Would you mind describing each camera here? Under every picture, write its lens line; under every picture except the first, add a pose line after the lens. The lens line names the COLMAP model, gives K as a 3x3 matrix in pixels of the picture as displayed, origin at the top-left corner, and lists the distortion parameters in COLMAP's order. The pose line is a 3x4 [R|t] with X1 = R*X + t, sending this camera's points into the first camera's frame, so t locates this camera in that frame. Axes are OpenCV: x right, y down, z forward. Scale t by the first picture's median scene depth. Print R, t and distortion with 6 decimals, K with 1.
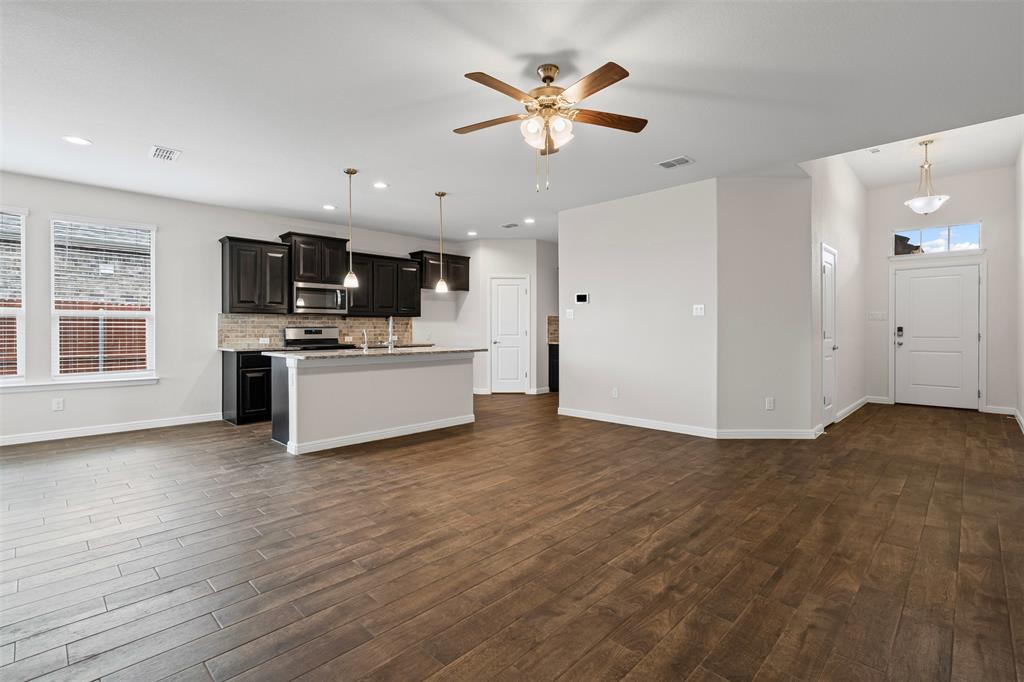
lens RADIAL K [[470.2, 0, 511.2], [0, 470.2, 332.2], [0, 0, 1]] dist [-0.005247, 0.002646]
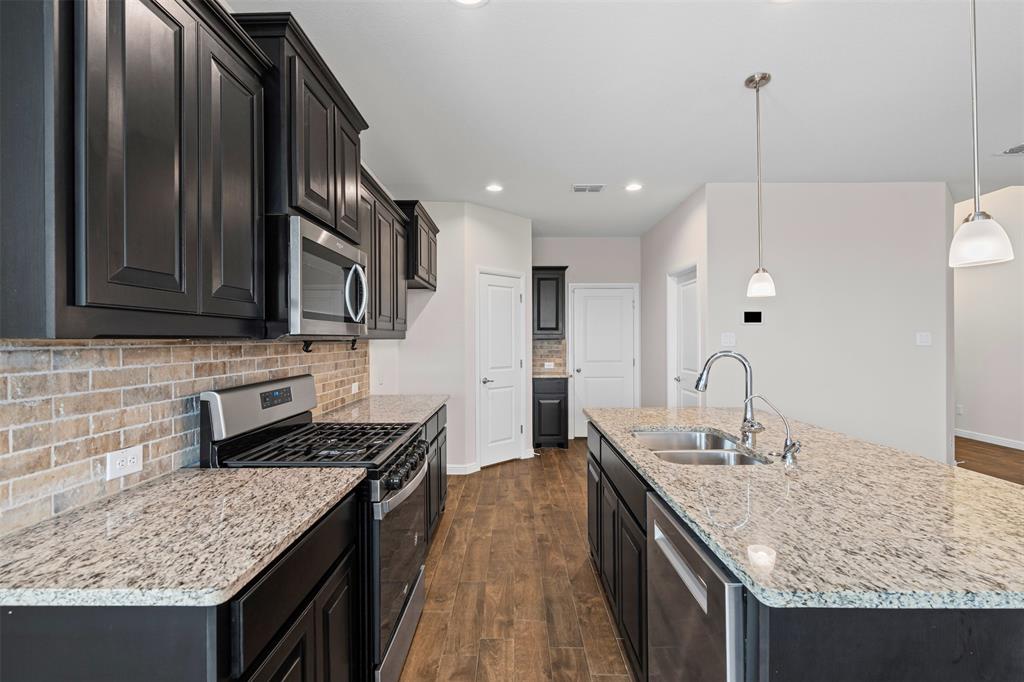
lens RADIAL K [[470.2, 0, 509.2], [0, 470.2, 337.6], [0, 0, 1]] dist [-0.005247, 0.002646]
pose [[0.725071, 0.001977, 0.688671, -0.920917], [0.005856, 0.999942, -0.009035, -0.061183], [-0.688649, 0.010584, 0.725017, 1.214657]]
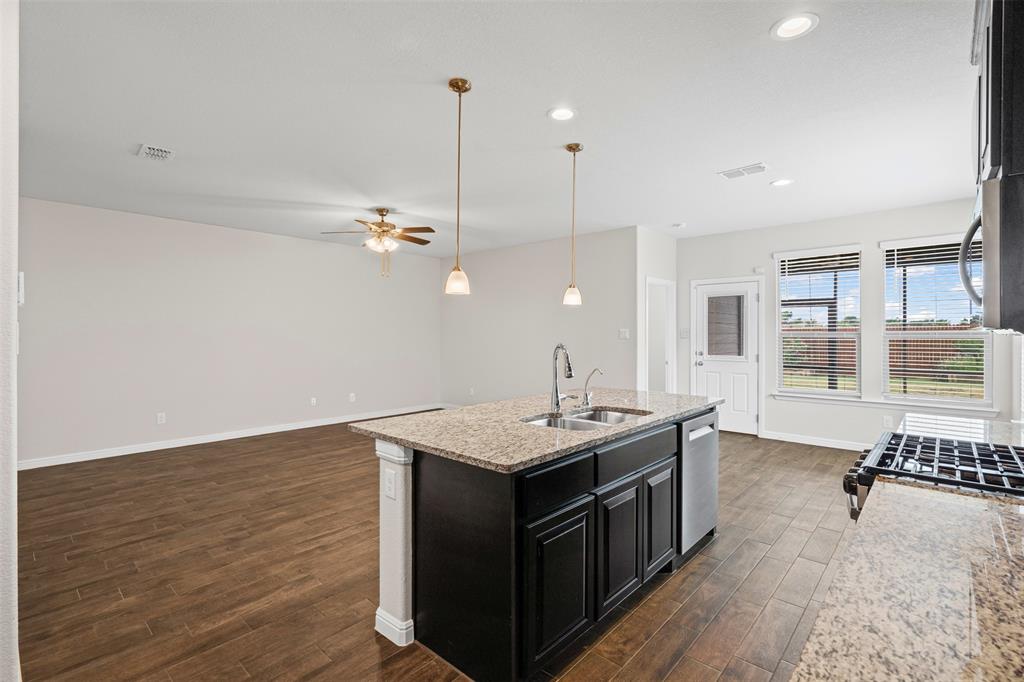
lens RADIAL K [[470.2, 0, 506.7], [0, 470.2, 335.3], [0, 0, 1]] dist [-0.005247, 0.002646]
pose [[-0.999661, 0.004050, -0.025713, -0.267502], [0.003746, 0.999923, 0.011872, -0.071388], [0.025759, 0.011771, -0.999599, 2.130514]]
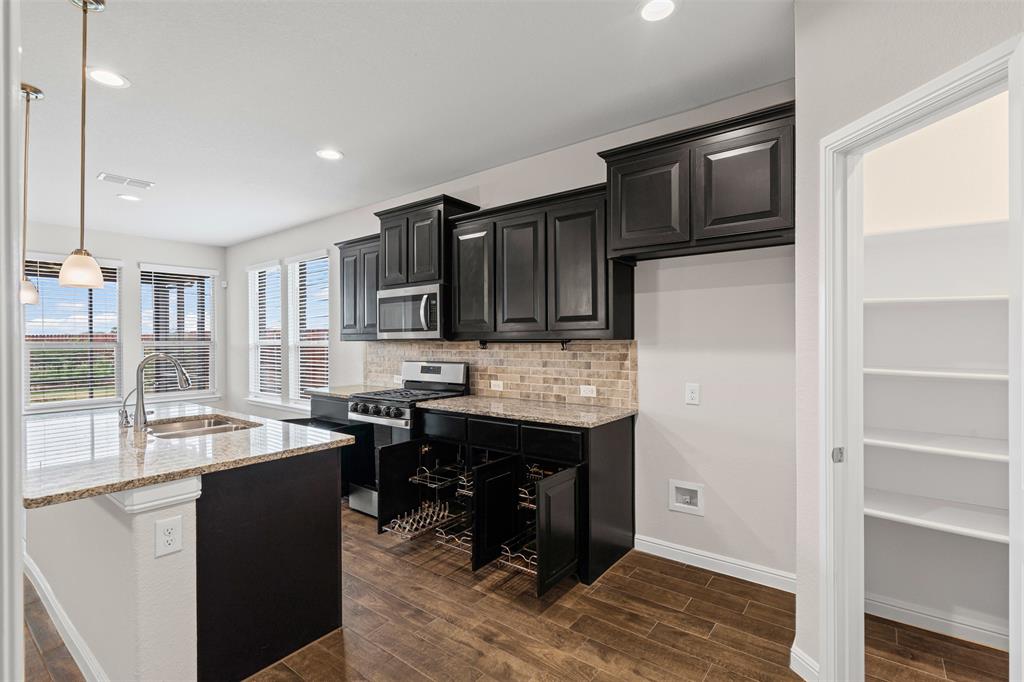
lens RADIAL K [[470.2, 0, 516.9], [0, 470.2, 340.7], [0, 0, 1]] dist [-0.005247, 0.002646]
pose [[0.126650, 0.000417, -0.991947, 0.318524], [-0.001428, 0.999999, 0.000238, -0.066363], [0.991946, 0.001386, 0.126650, 1.832172]]
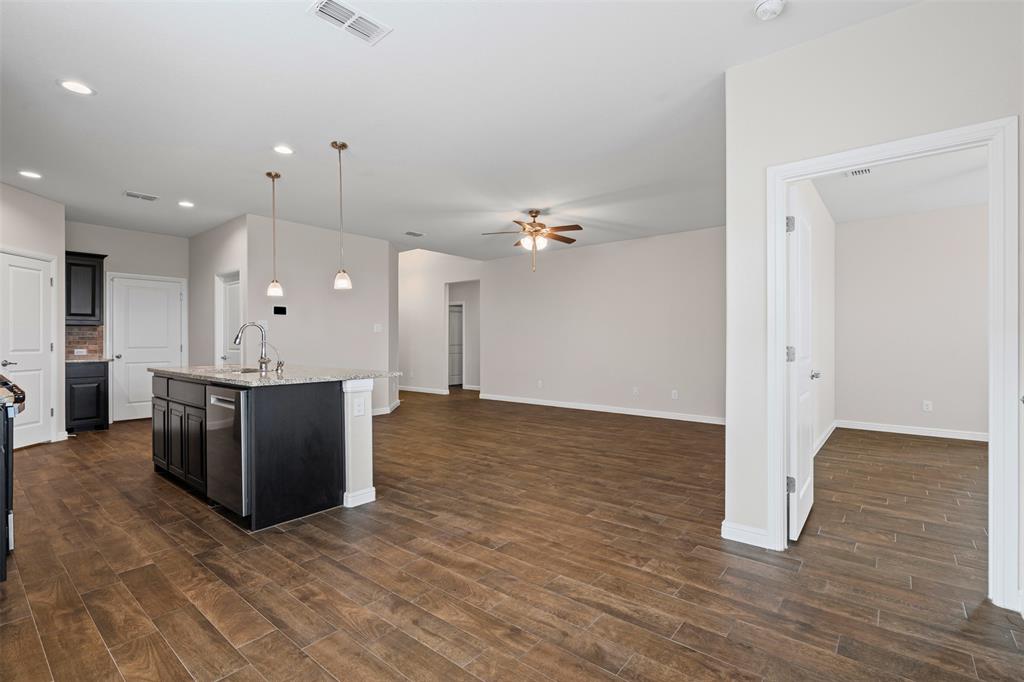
lens RADIAL K [[470.2, 0, 511.9], [0, 470.2, 340.8], [0, 0, 1]] dist [-0.005247, 0.002646]
pose [[-0.081910, 0.001607, 0.996638, -1.439315], [0.006789, 0.999976, -0.001055, -0.003994], [-0.996617, 0.006679, -0.081919, 0.950787]]
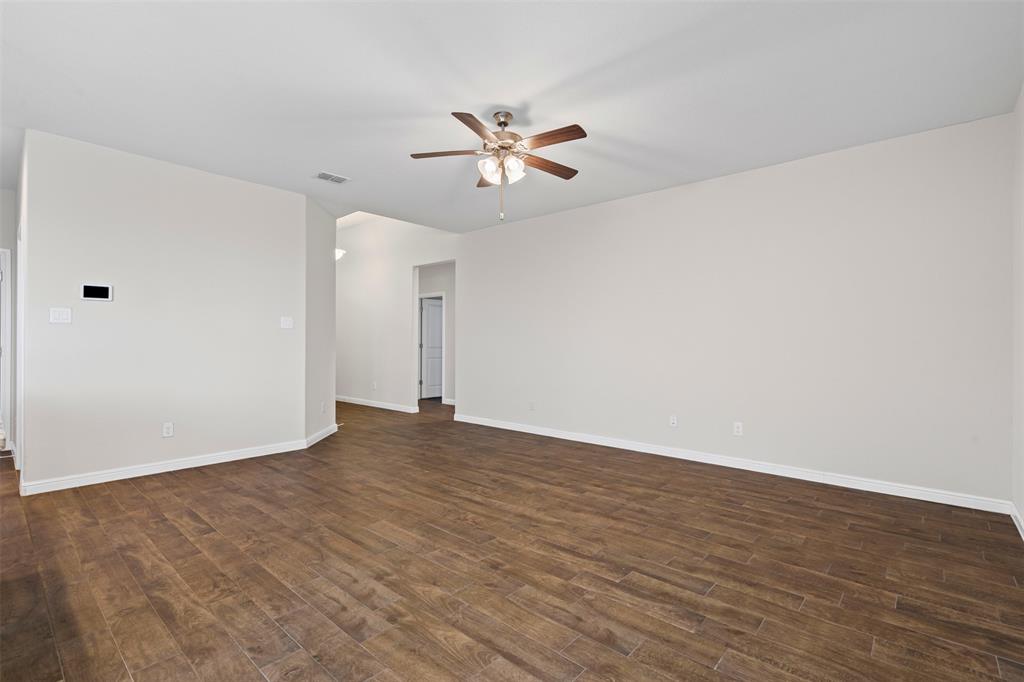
lens RADIAL K [[470.2, 0, 512.7], [0, 470.2, 341.4], [0, 0, 1]] dist [-0.005247, 0.002646]
pose [[-0.047130, 0.004166, 0.998880, -0.798254], [0.003340, 0.999986, -0.004013, -0.003270], [-0.998883, 0.003147, -0.047144, 0.776325]]
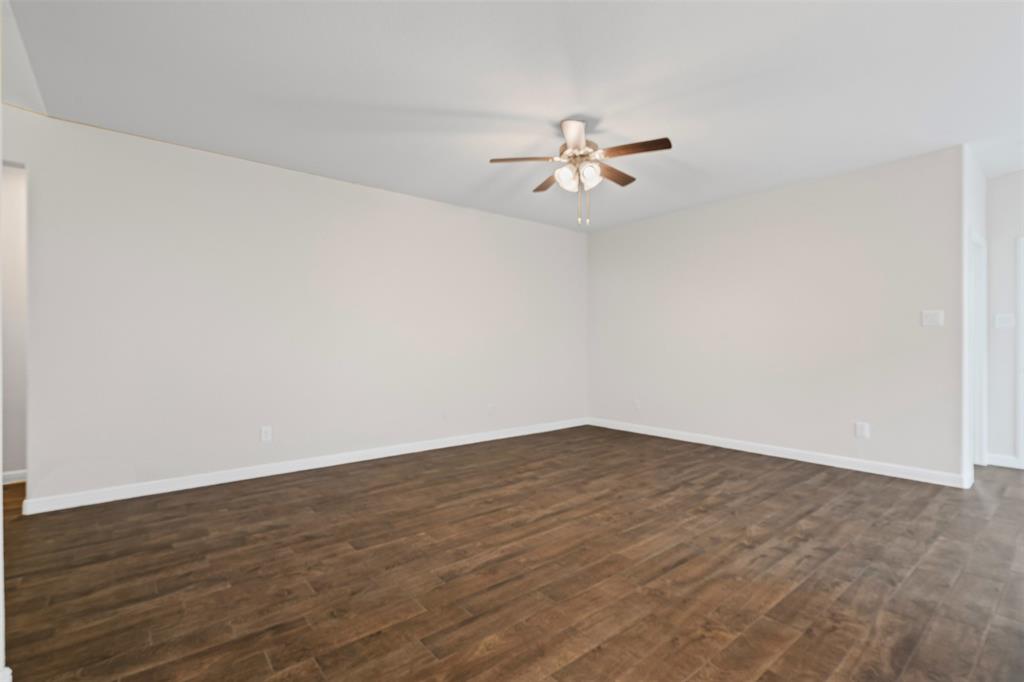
lens RADIAL K [[470.2, 0, 506.4], [0, 470.2, 350.4], [0, 0, 1]] dist [-0.005247, 0.002646]
pose [[-0.992643, 0.002348, 0.121053, 0.088547], [0.004827, 0.999785, 0.020188, -0.011448], [-0.120980, 0.020624, -0.992441, 1.651740]]
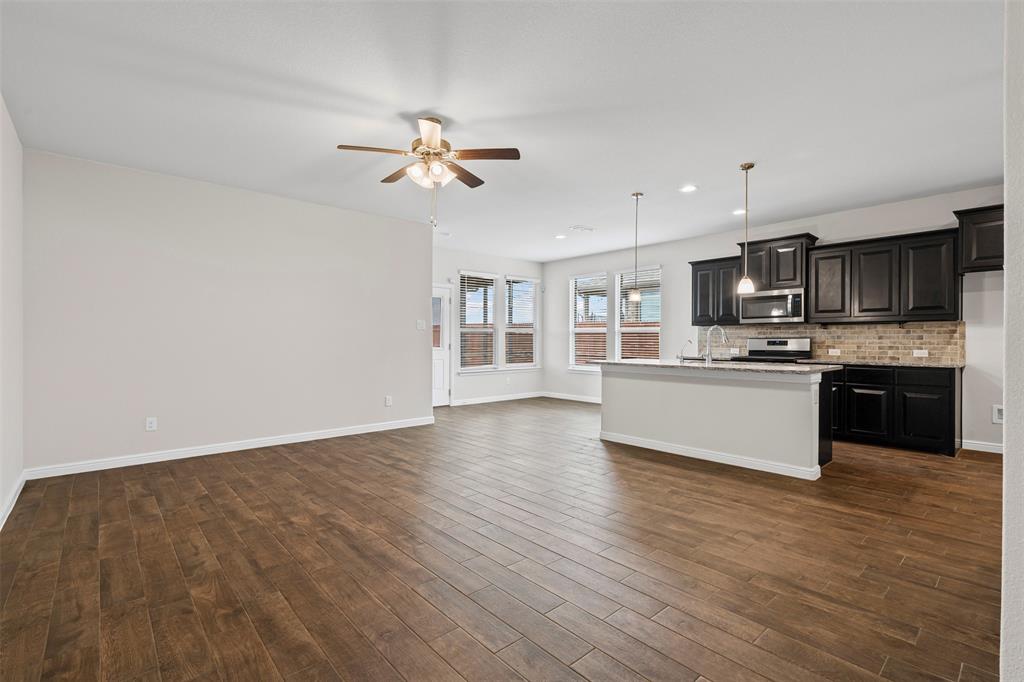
lens RADIAL K [[470.2, 0, 511.8], [0, 470.2, 341.9], [0, 0, 1]] dist [-0.005247, 0.002646]
pose [[-0.068838, 0.005593, -0.997612, 0.939126], [-0.007361, 0.999954, 0.006114, -0.007989], [0.997601, 0.007764, -0.068794, 0.968611]]
